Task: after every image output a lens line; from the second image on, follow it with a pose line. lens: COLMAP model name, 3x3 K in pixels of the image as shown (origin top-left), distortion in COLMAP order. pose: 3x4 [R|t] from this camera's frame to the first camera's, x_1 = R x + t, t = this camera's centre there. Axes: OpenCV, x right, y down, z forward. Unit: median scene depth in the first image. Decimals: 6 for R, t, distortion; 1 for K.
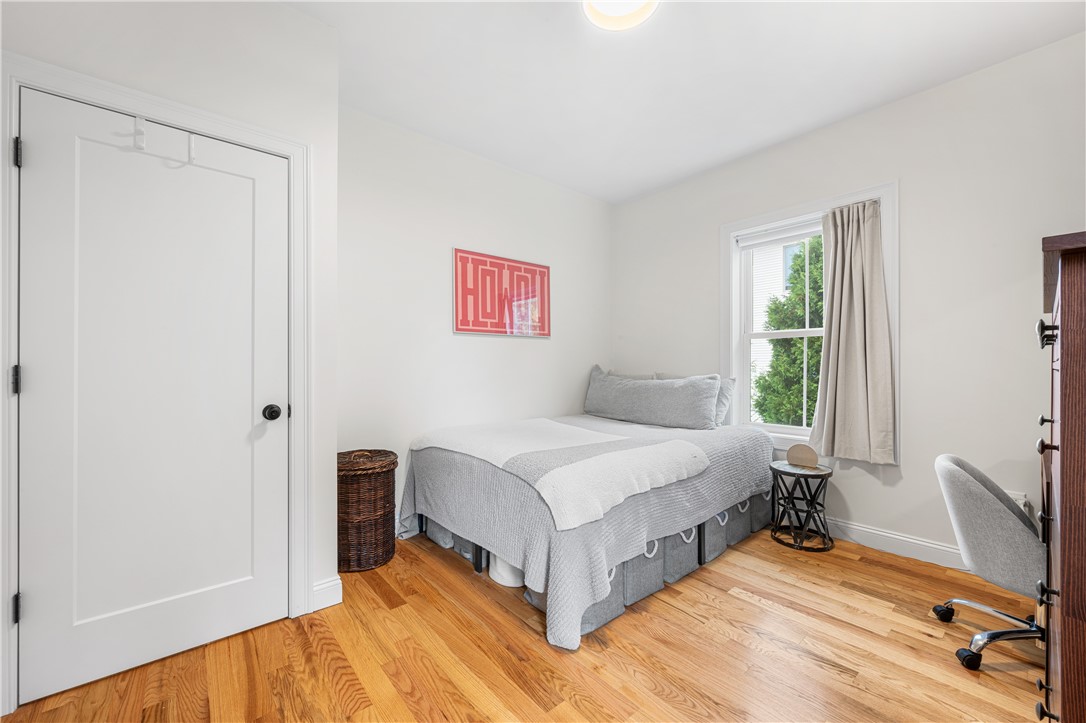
lens RADIAL K [[422.7, 0, 543.0], [0, 422.7, 361.5], [0, 0, 1]] dist [-0.000081, -0.000021]
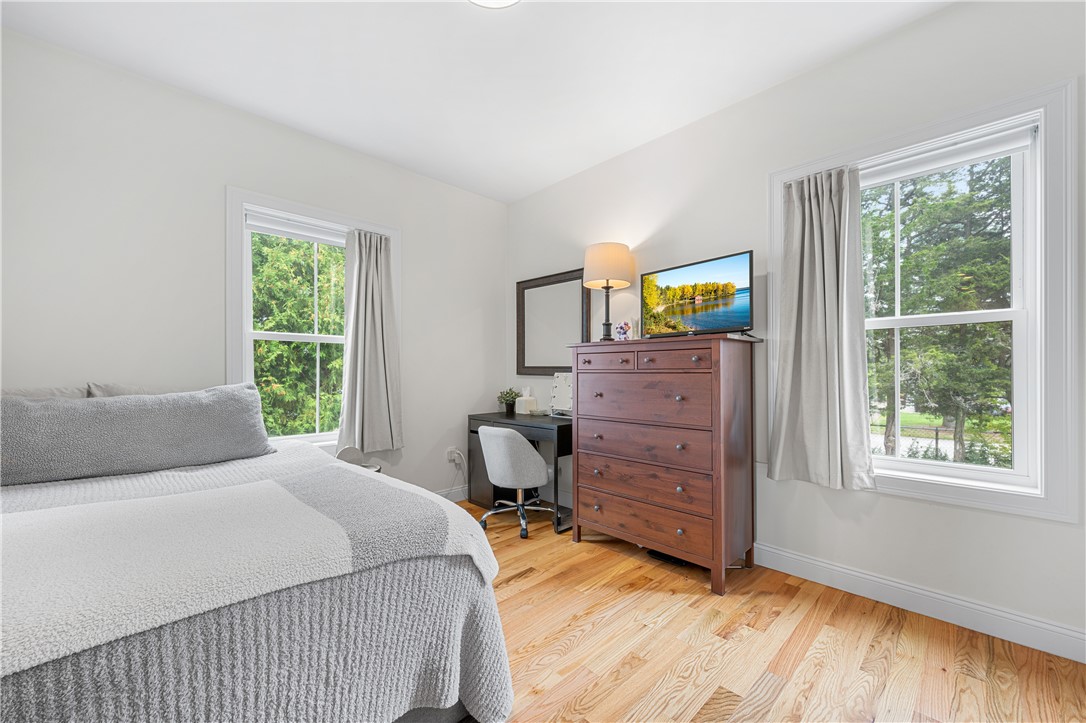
lens RADIAL K [[436.5, 0, 543.0], [0, 436.5, 361.5], [0, 0, 1]] dist [-0.000008, 0.000008]
pose [[-0.079148, 0.018223, 0.996696, -0.678279], [-0.006112, 0.999805, -0.018765, 0.004904], [-0.996844, -0.007577, -0.079021, 0.842073]]
